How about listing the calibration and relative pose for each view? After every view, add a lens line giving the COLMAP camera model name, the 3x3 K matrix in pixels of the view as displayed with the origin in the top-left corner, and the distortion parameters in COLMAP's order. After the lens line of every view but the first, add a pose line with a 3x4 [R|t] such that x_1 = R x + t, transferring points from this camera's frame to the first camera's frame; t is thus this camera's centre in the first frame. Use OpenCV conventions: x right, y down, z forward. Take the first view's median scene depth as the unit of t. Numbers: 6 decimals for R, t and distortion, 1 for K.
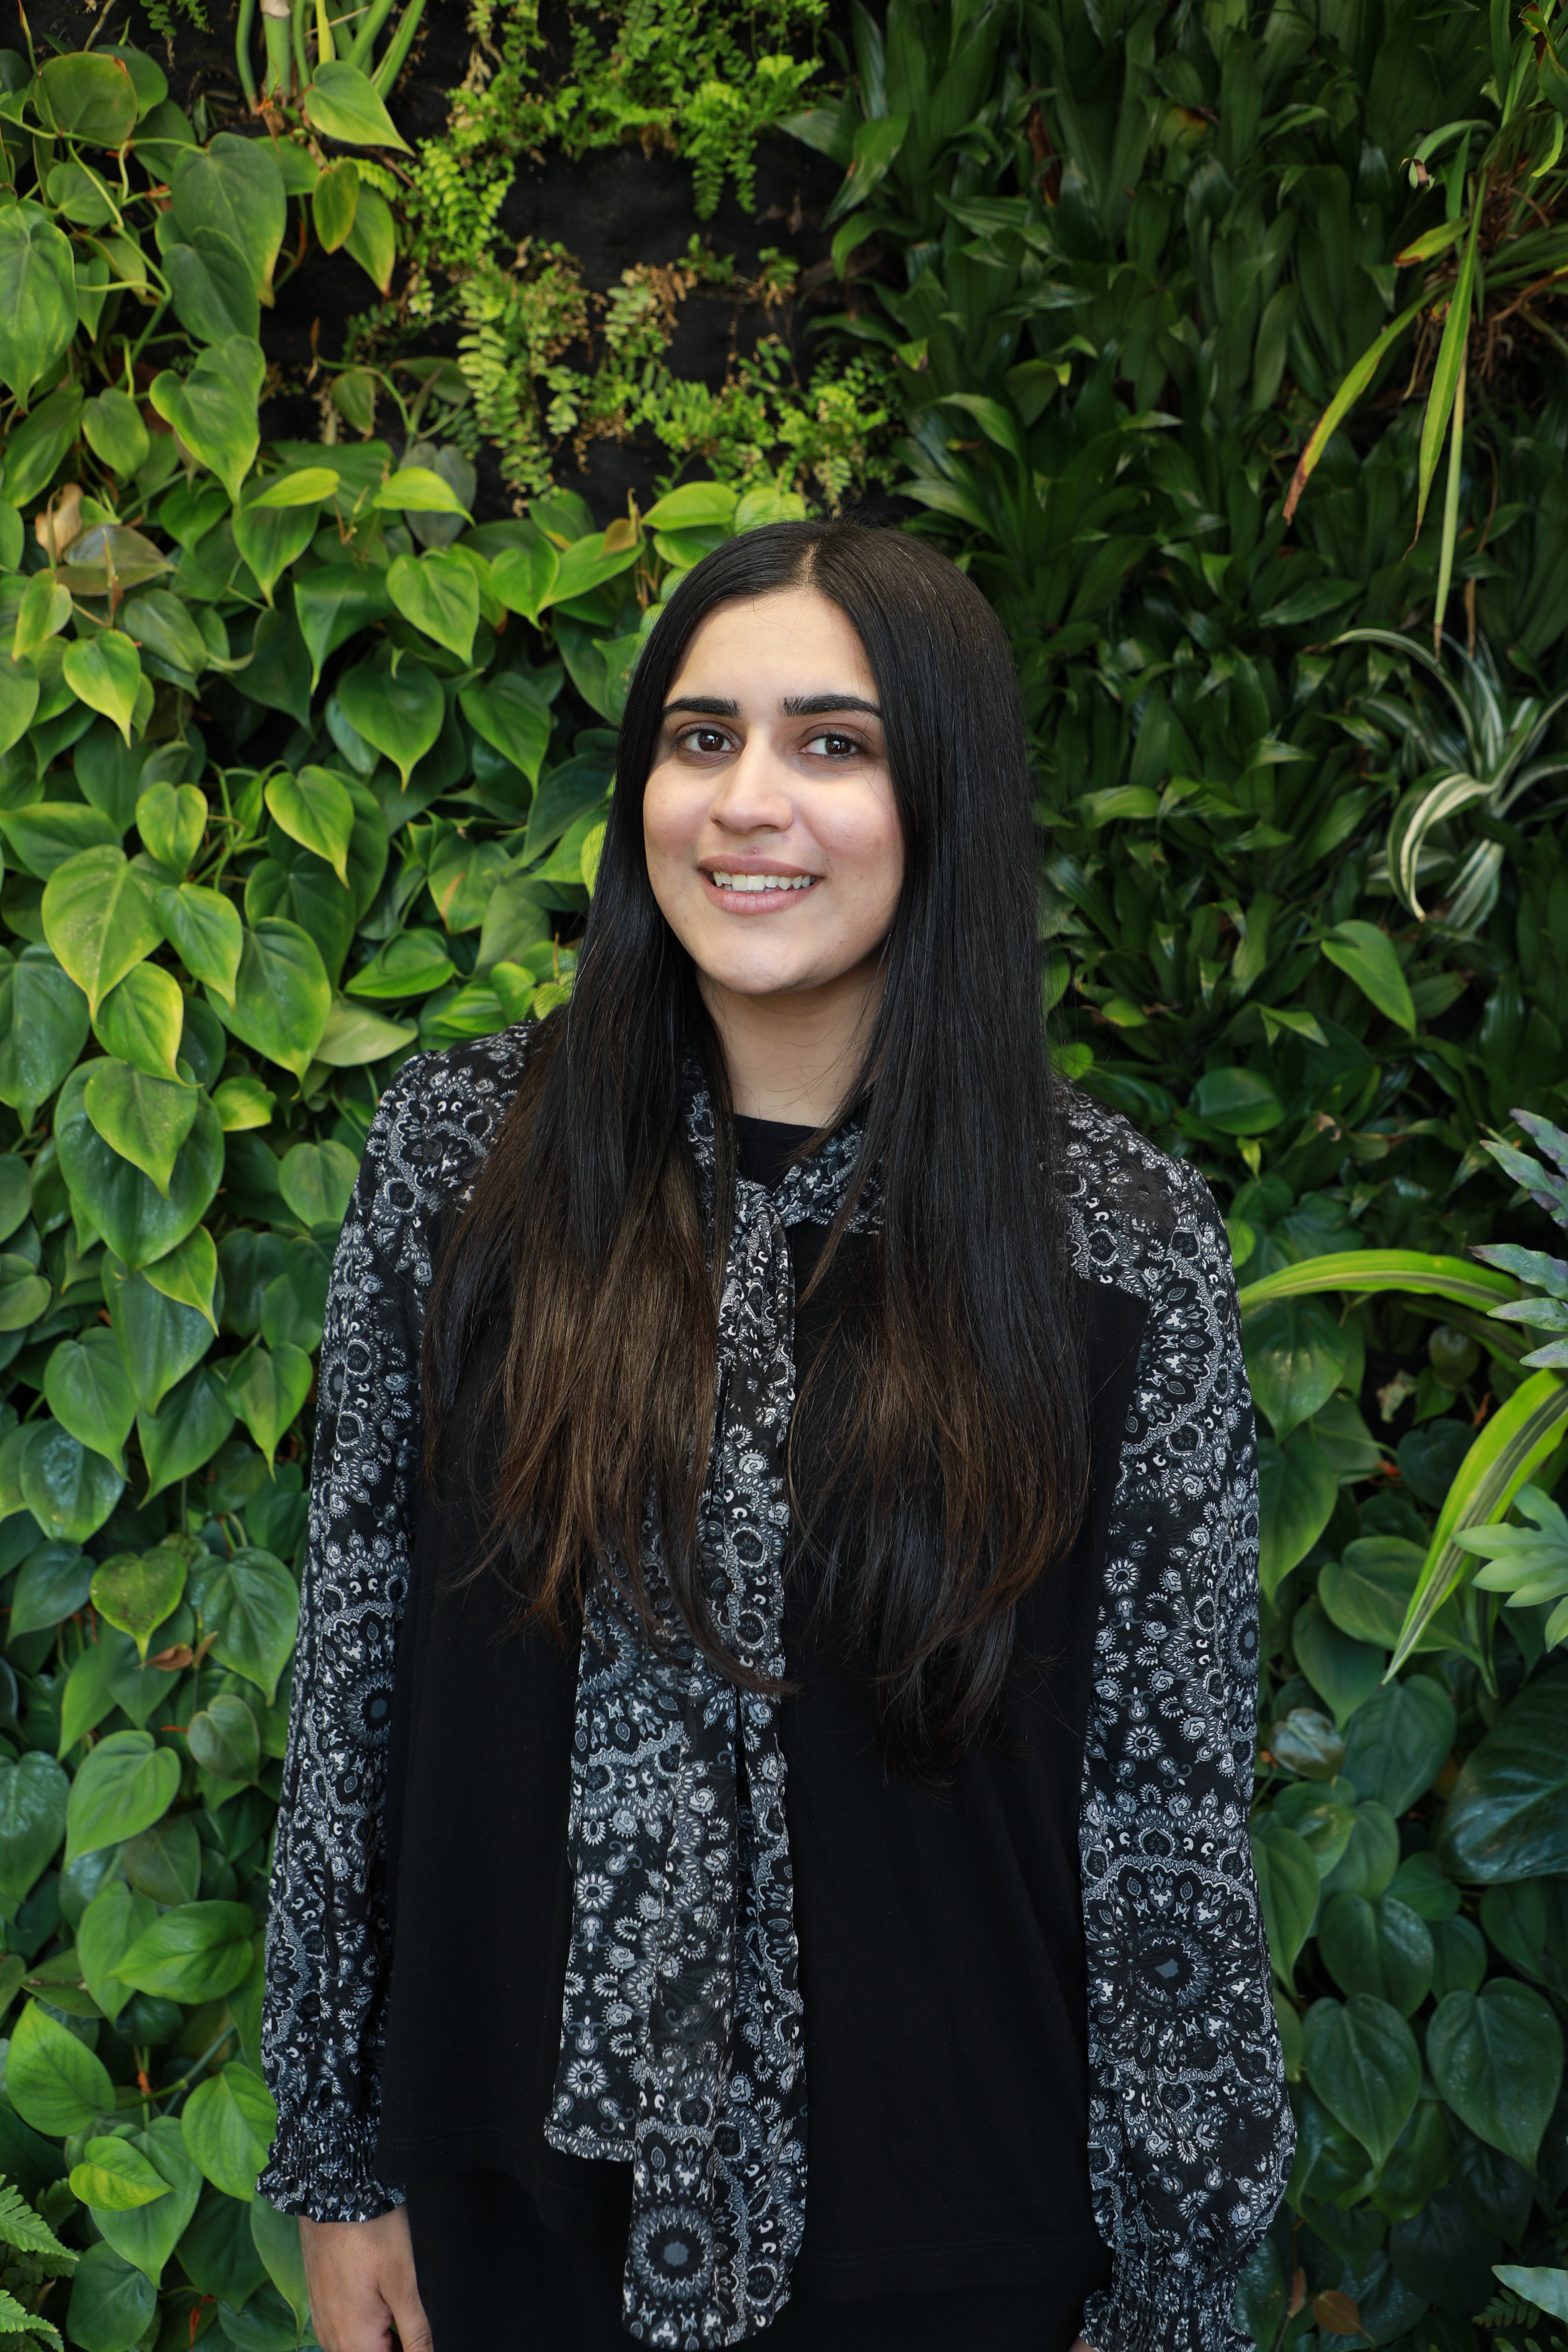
lens RADIAL K [[2314.9, 0, 773.4], [0, 2314.9, 1183.5], [0, 0, 1]] dist [0.055988, 0.000000]
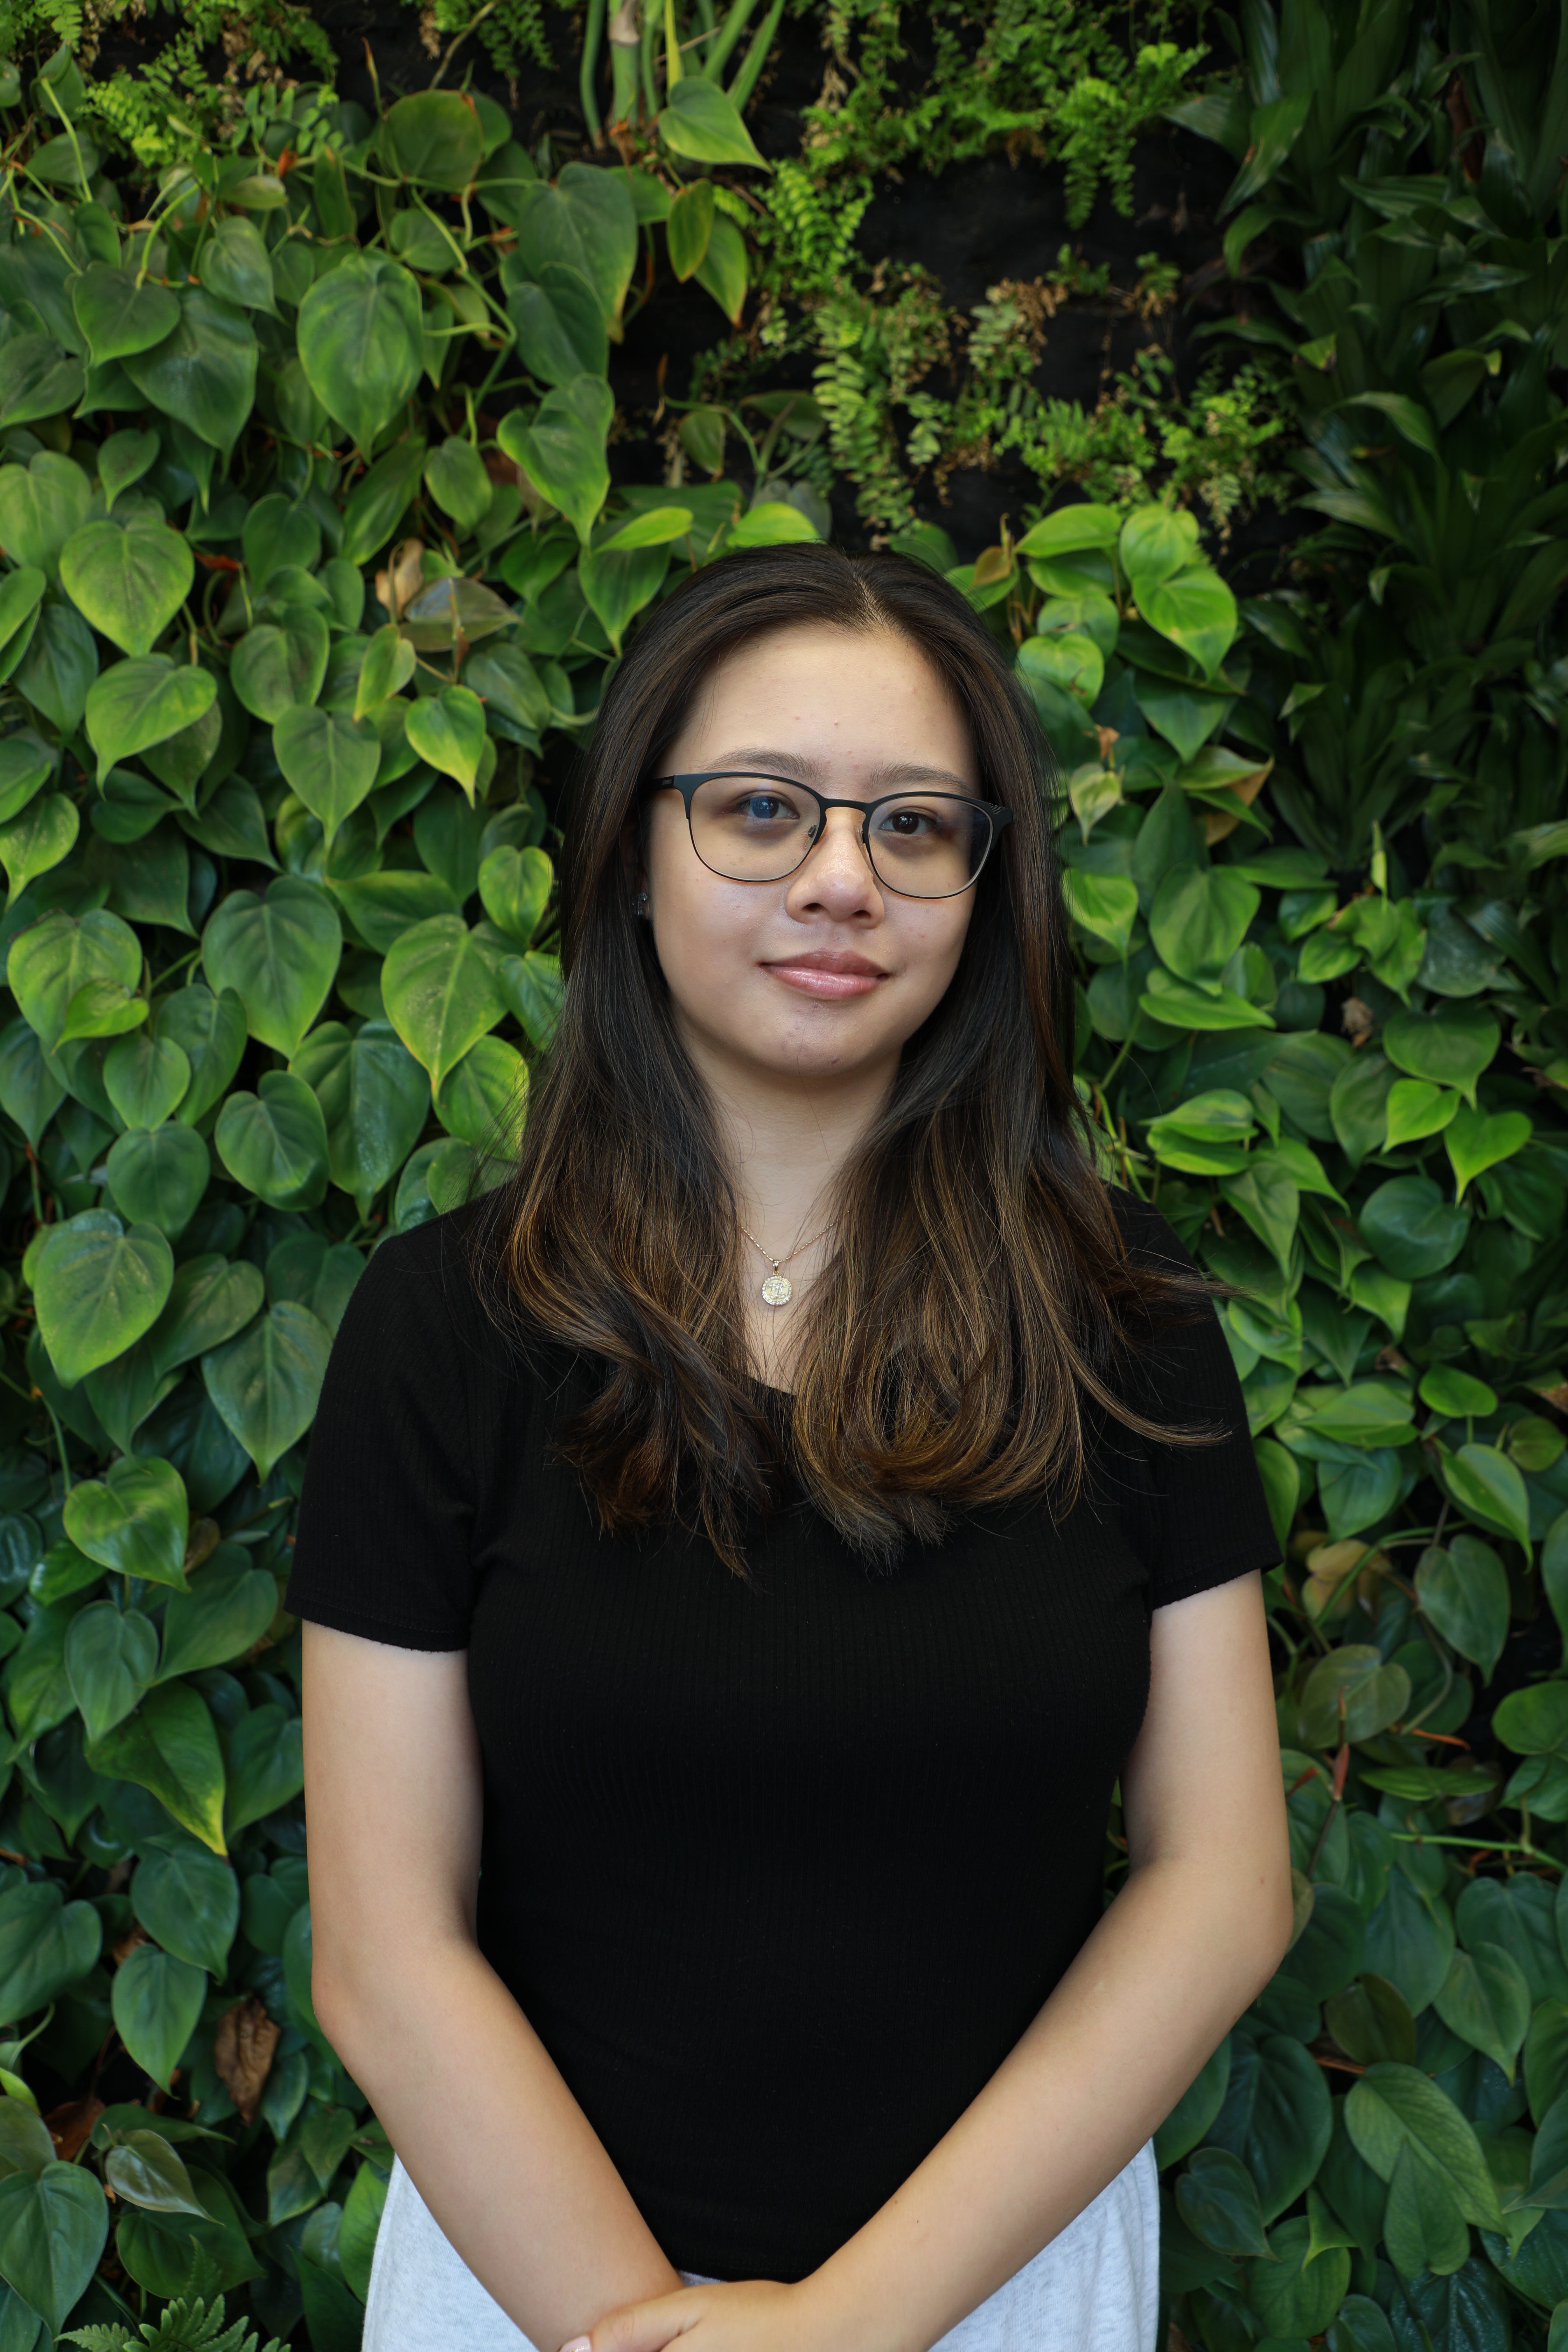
lens RADIAL K [[2314.9, 0, 761.0], [0, 2314.9, 1180.9], [0, 0, 1]] dist [0.055988, 0.000000]
pose [[0.992872, -0.009824, -0.118781, -0.047993], [0.004431, 0.998951, -0.045583, 0.005261], [0.119104, 0.044732, 0.991874, 0.087056]]
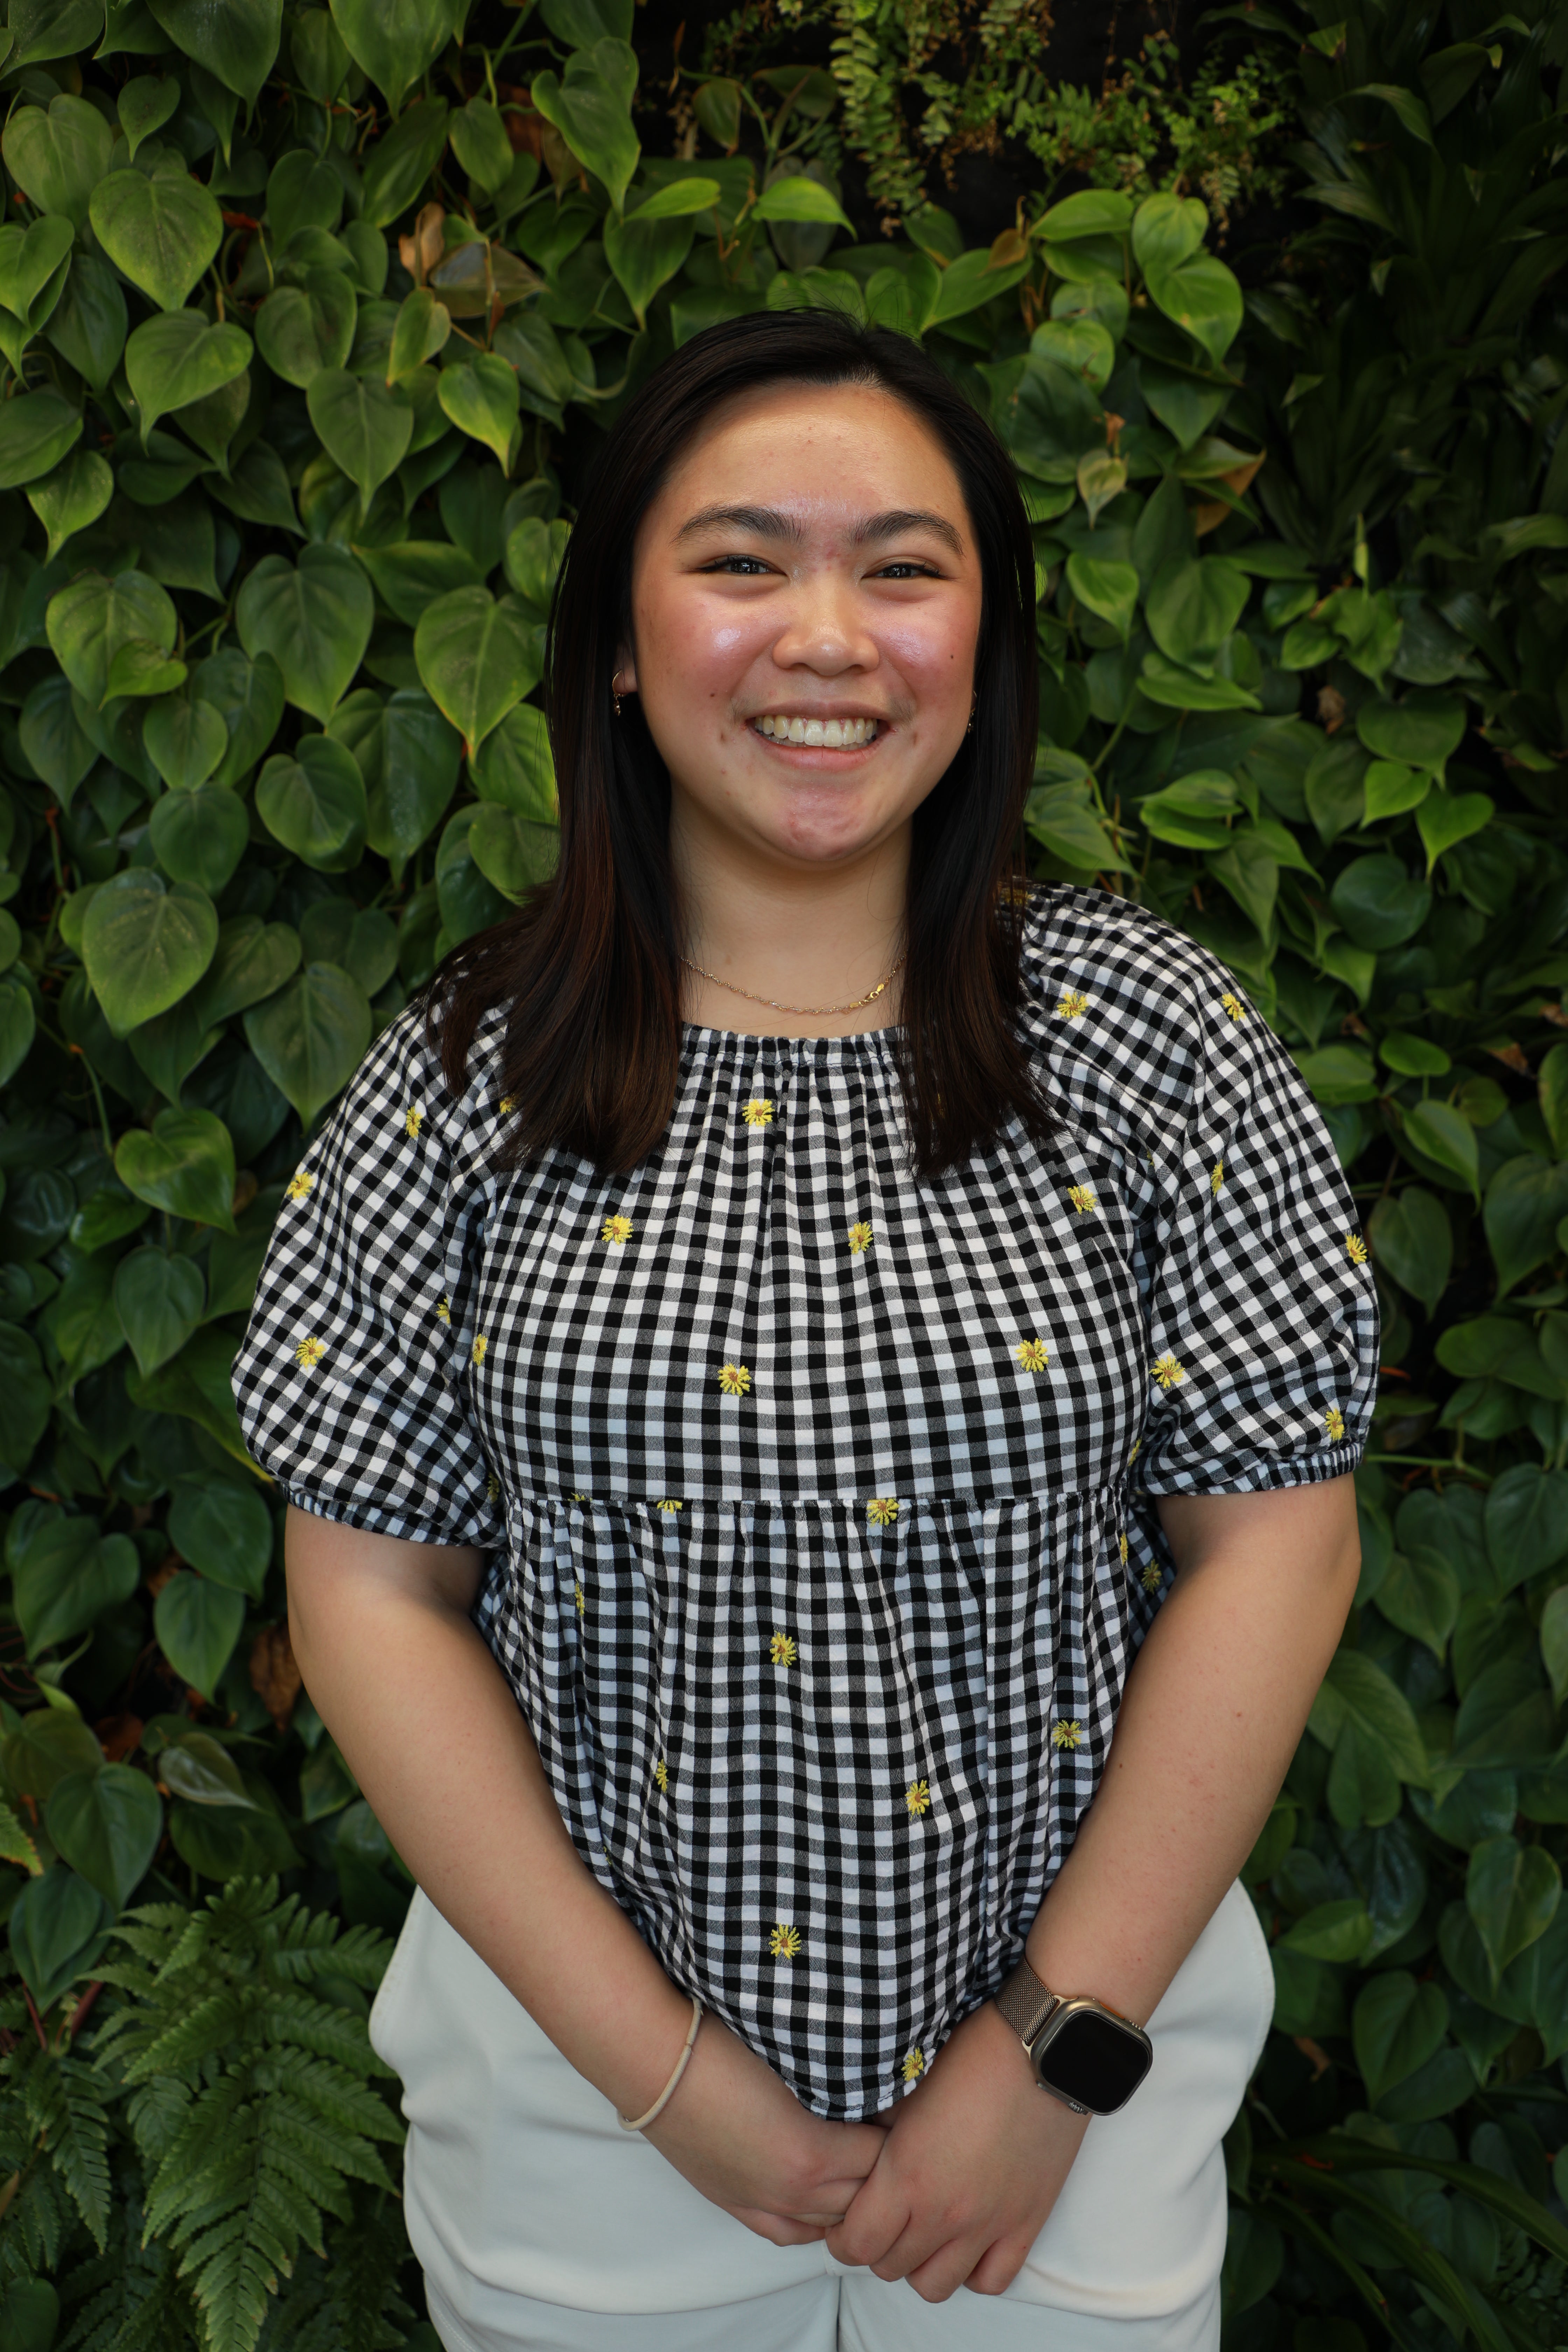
lens RADIAL K [[2314.9, 0, 774.5], [0, 2314.9, 1179.4], [0, 0, 1]] dist [0.055988, 0.000000]
pose [[0.999203, 0.003464, -0.039759, -0.117440], [-0.001375, 0.998622, 0.052465, 0.048149], [0.039885, -0.052368, 0.997831, 0.027457]]
